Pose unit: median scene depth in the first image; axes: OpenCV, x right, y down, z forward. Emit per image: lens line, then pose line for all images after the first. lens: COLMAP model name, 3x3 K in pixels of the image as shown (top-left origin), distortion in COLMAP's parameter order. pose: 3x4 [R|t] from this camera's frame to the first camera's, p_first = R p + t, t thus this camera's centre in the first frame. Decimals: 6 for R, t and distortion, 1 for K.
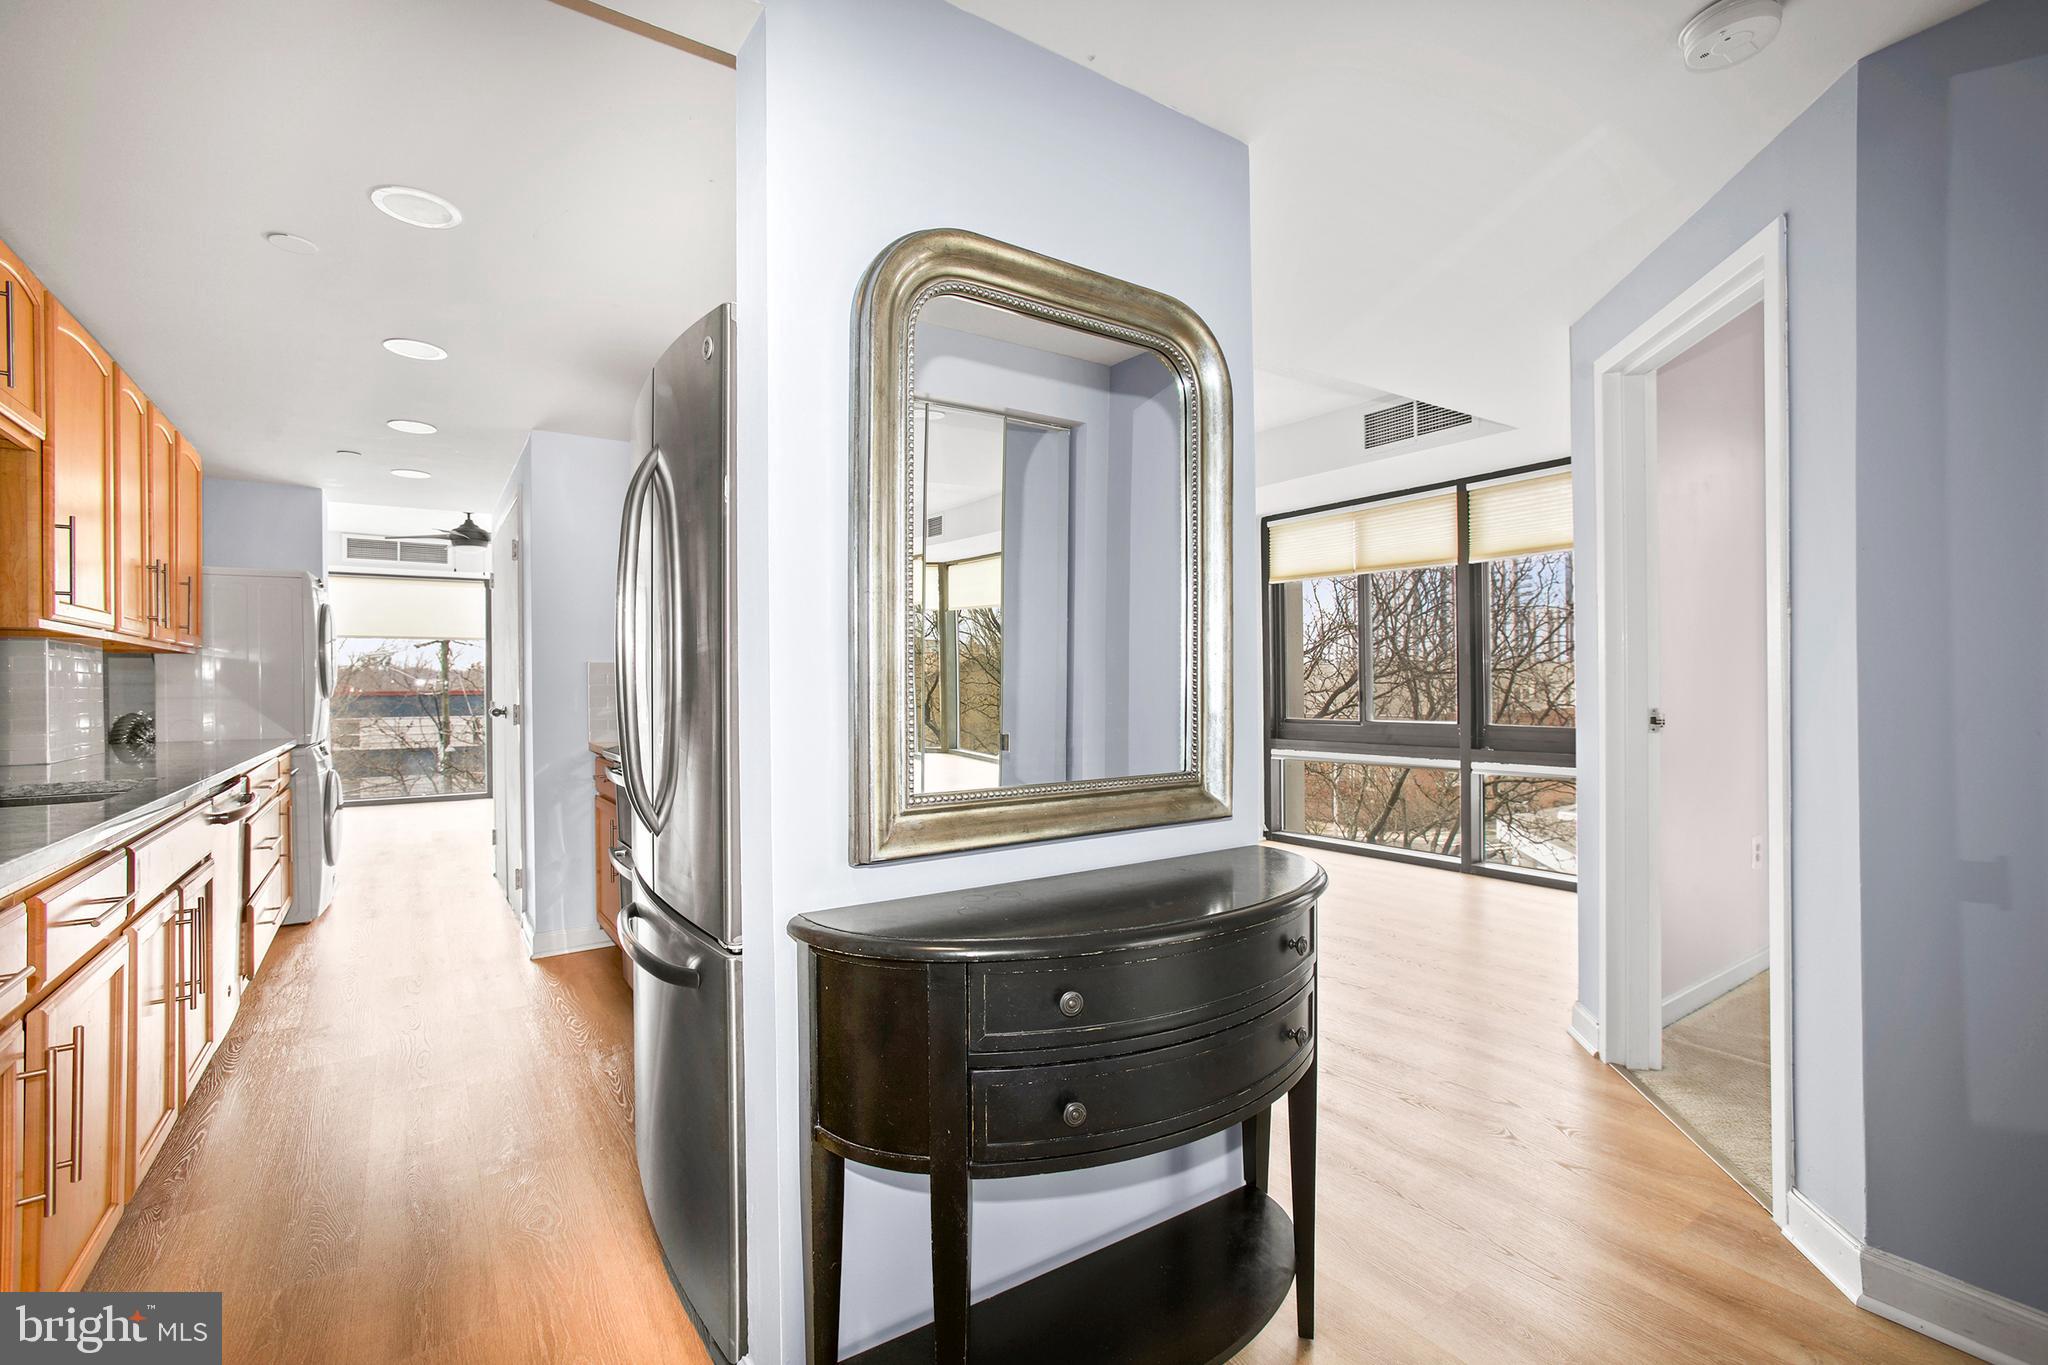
lens RADIAL K [[927.8, 0, 1027.6], [0, 927.8, 689.3], [0, 0, 1]] dist [-0.034248, 0.006407]
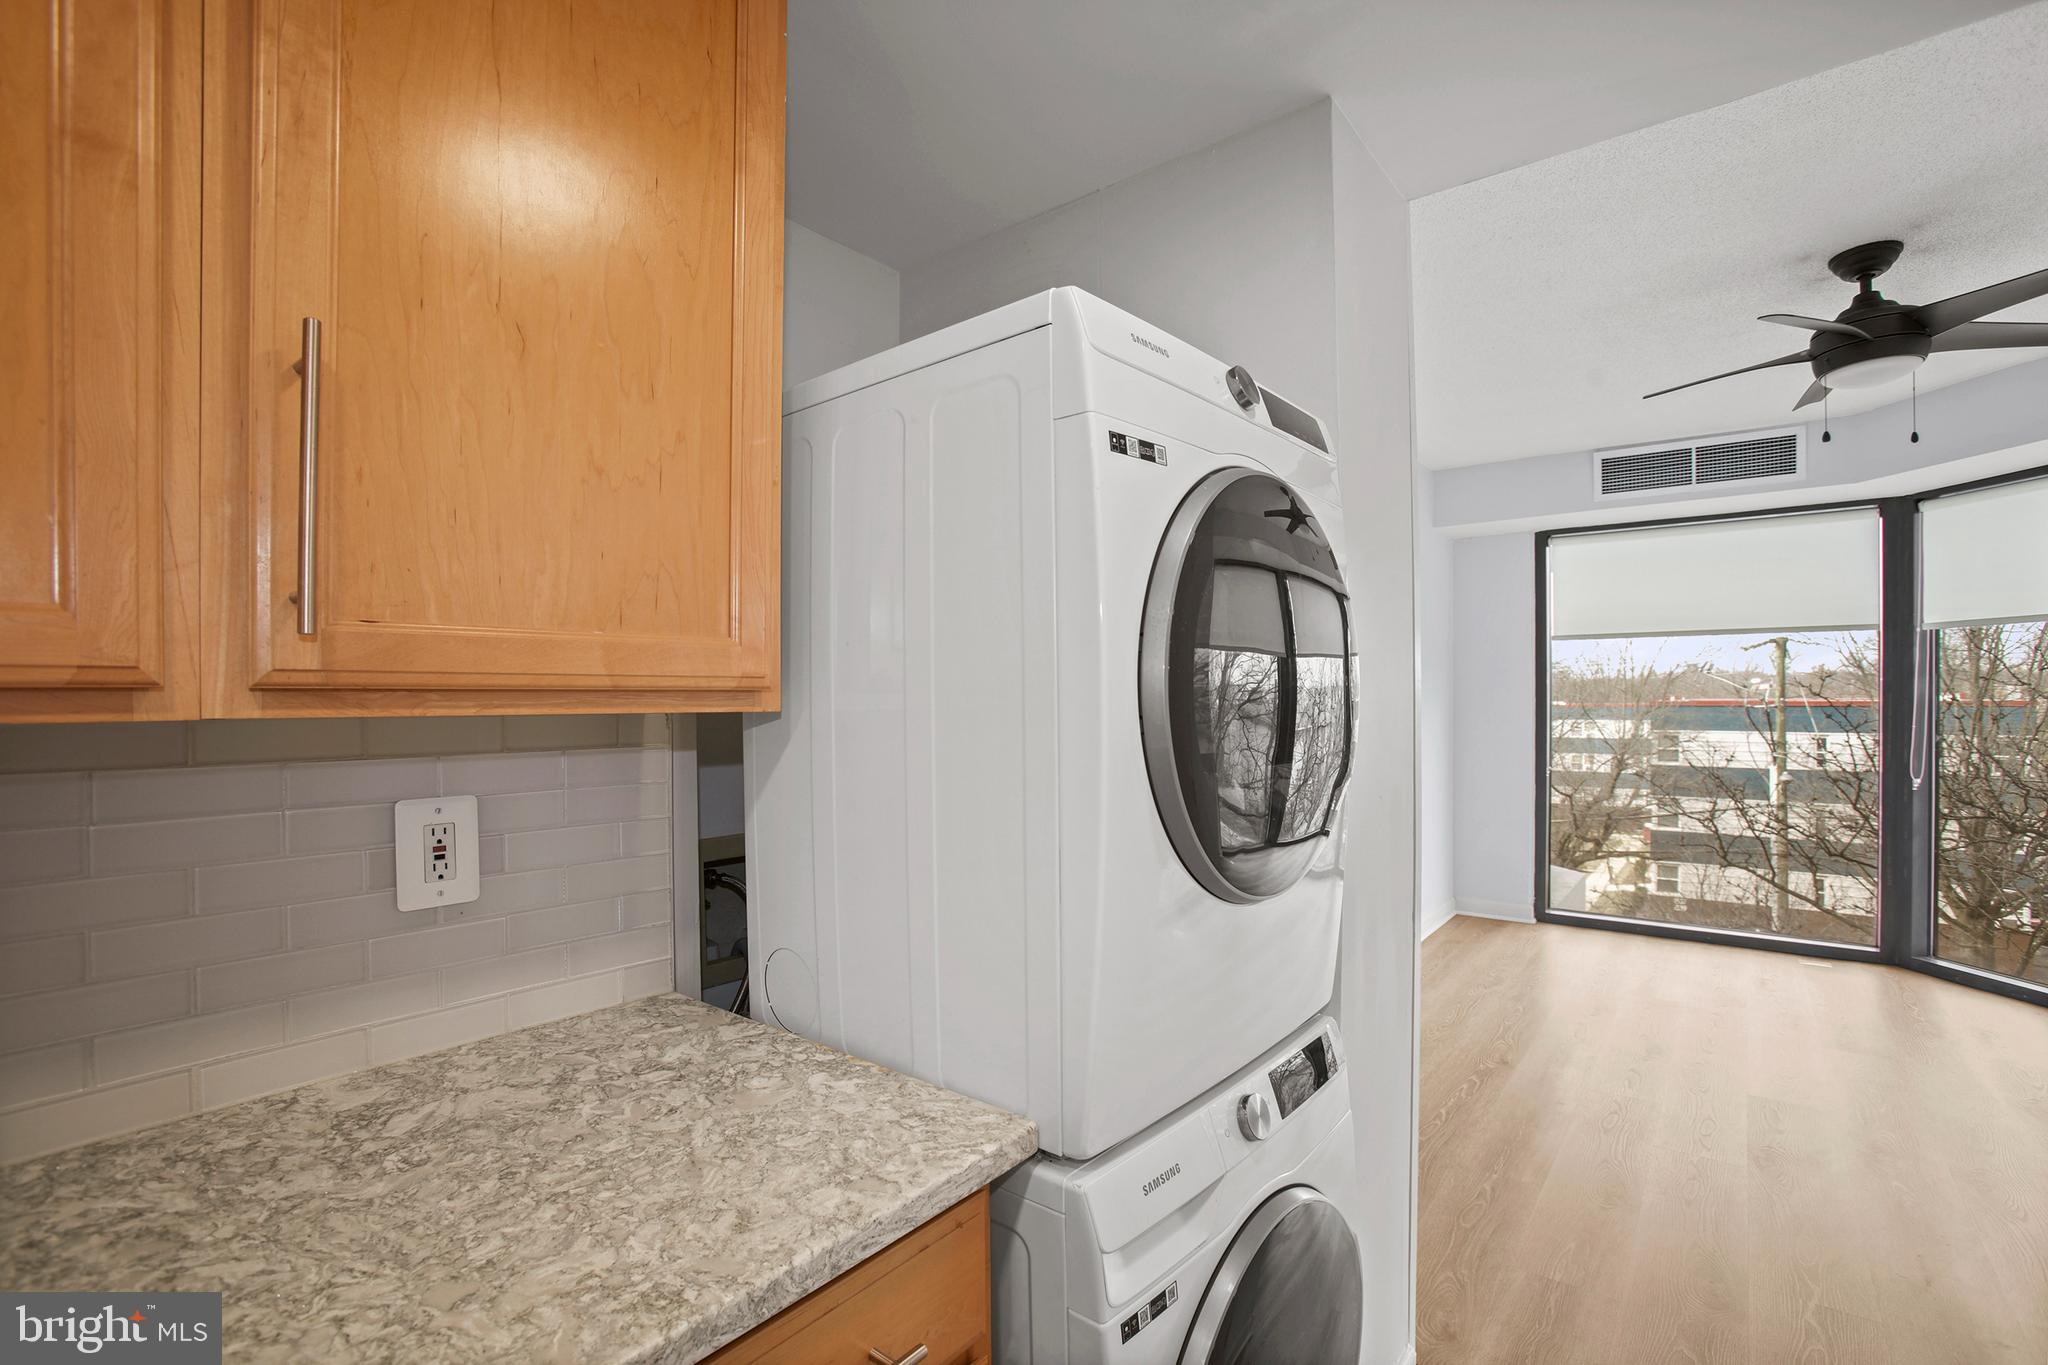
lens RADIAL K [[927.8, 0, 1039.6], [0, 927.8, 700.0], [0, 0, 1]] dist [-0.034248, 0.006407]
pose [[0.316278, 0.011526, -0.948596, -0.364418], [-0.004451, 0.999933, 0.010666, -0.025290], [0.948656, 0.000849, 0.316308, 0.561320]]
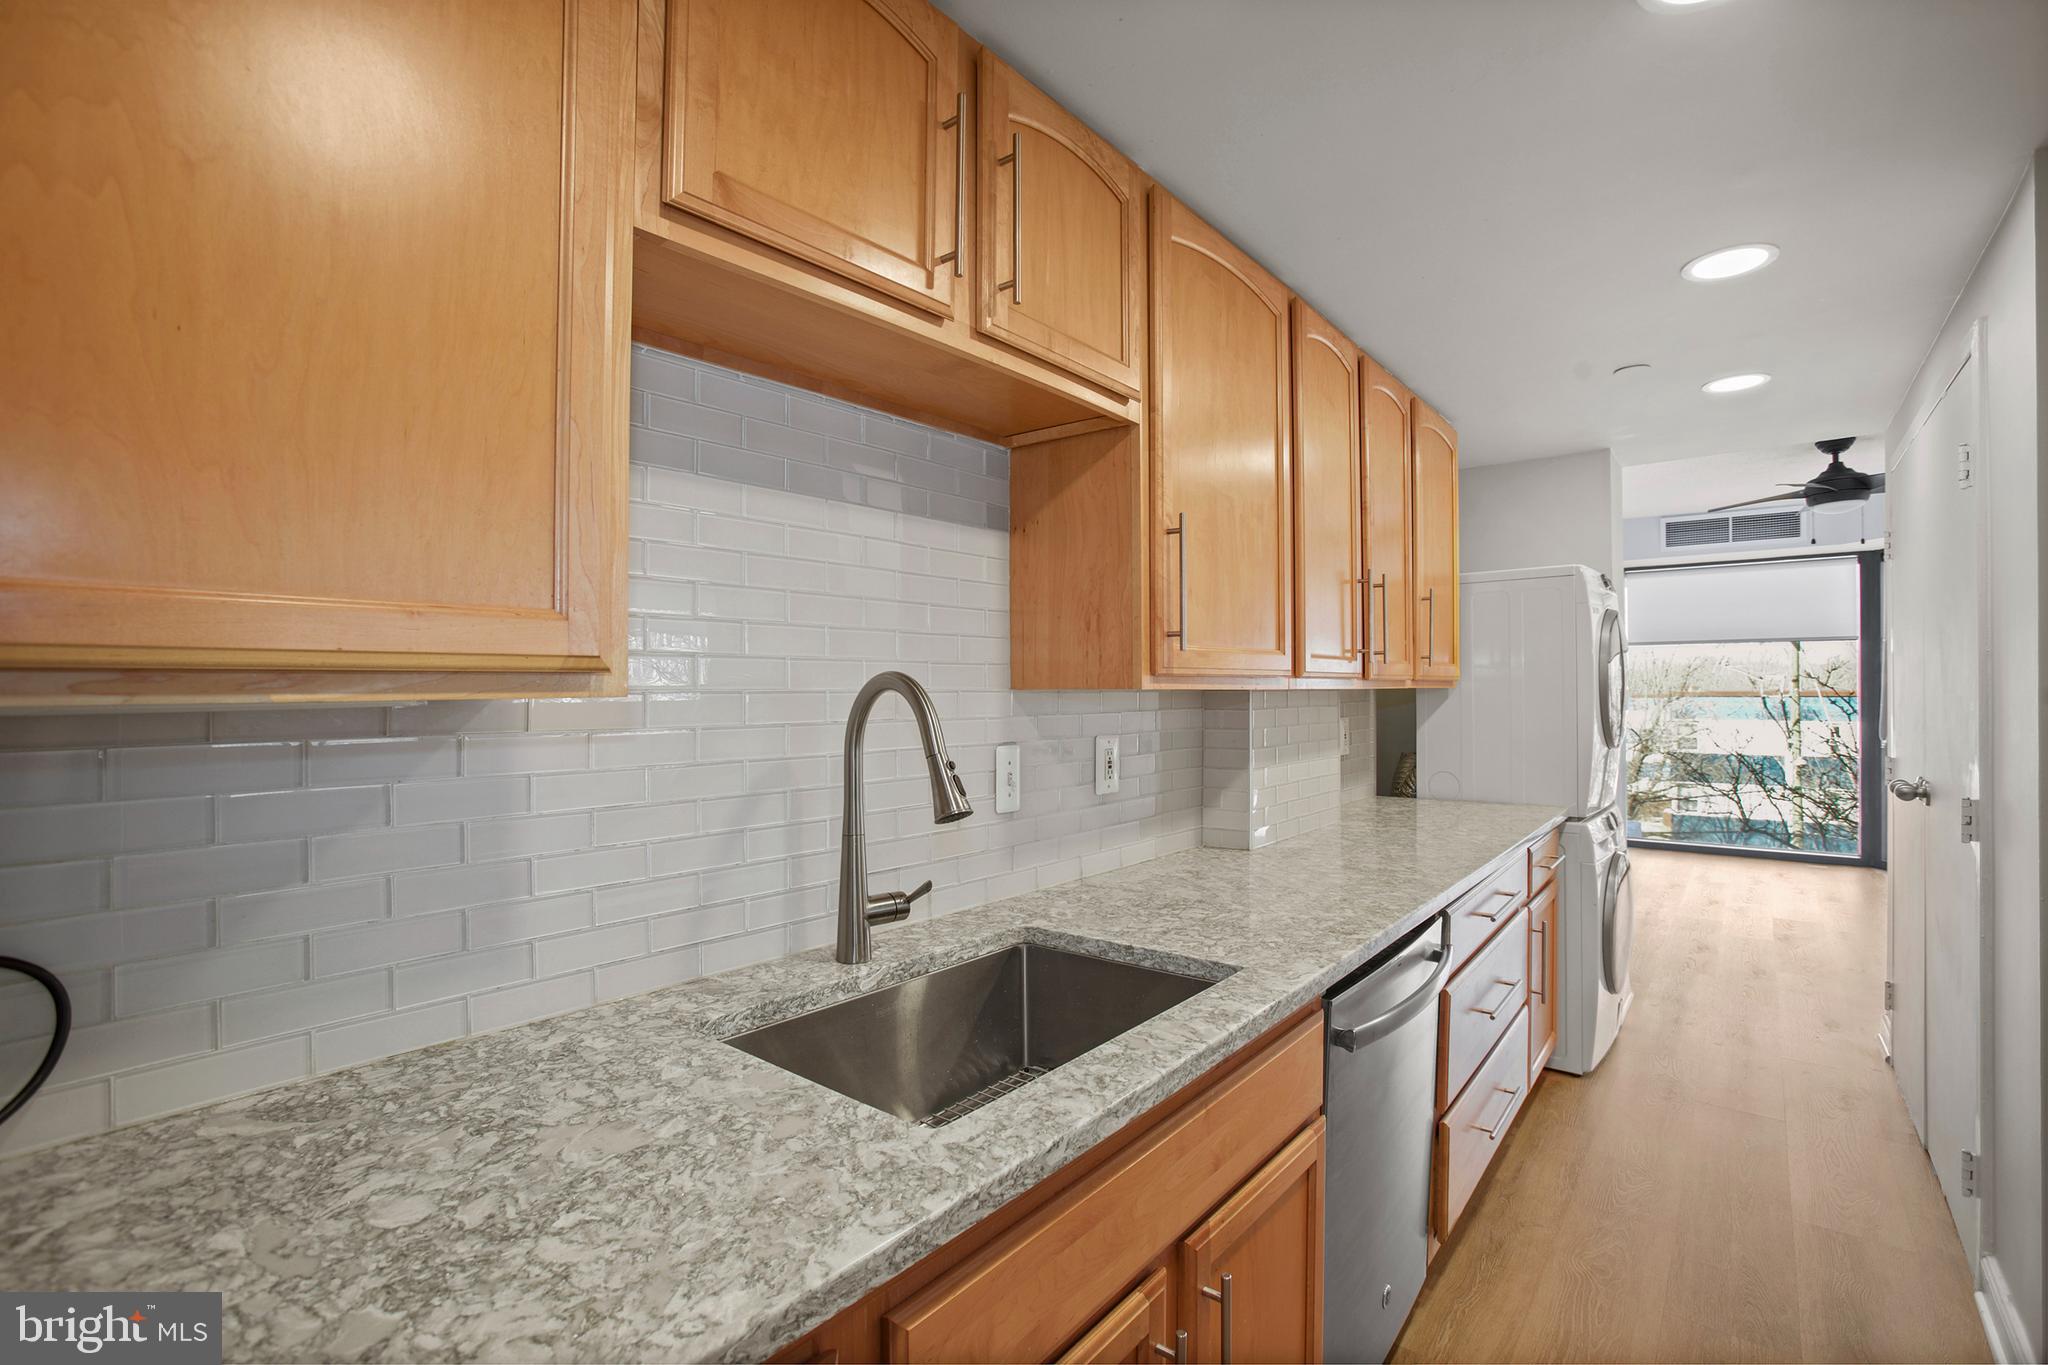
lens RADIAL K [[927.8, 0, 1022.2], [0, 927.8, 688.9], [0, 0, 1]] dist [-0.034248, 0.006407]
pose [[0.295359, 0.004588, -0.955375, -0.154168], [-0.000154, 0.999989, 0.004754, -0.023669], [0.955386, -0.001257, 0.295356, 0.236846]]
